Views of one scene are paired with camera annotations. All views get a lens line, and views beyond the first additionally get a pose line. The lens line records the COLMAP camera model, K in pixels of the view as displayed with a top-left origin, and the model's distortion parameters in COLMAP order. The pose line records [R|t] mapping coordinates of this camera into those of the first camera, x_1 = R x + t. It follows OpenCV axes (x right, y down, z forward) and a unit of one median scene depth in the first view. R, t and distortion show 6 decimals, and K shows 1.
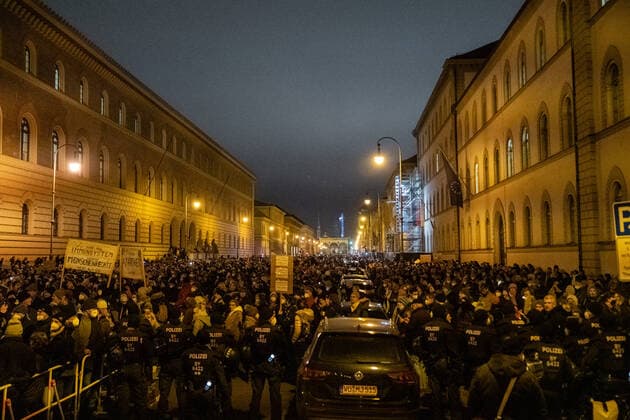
lens RADIAL K [[657.2, 0, 315.0], [0, 657.2, 210.0], [0, 0, 1]] dist [0.005192, 0.007439]
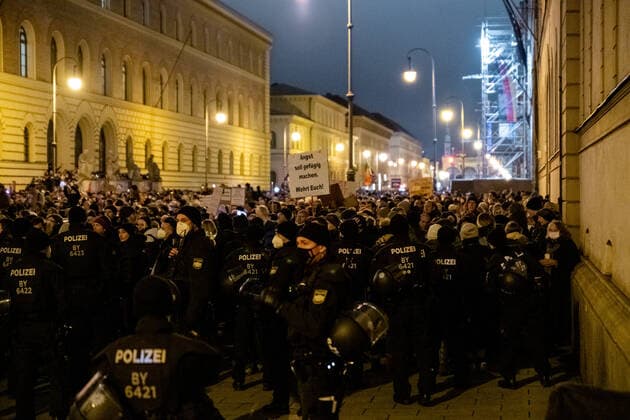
lens RADIAL K [[288.0, 0, 272.8], [0, 288.0, 191.7], [0, 0, 1]] dist [0.029607, 0.000263]
pose [[0.800997, 0.011273, -0.598562, 0.053771], [0.034651, 0.997273, 0.065153, 0.061824], [0.597665, -0.072928, 0.798422, 0.874797]]
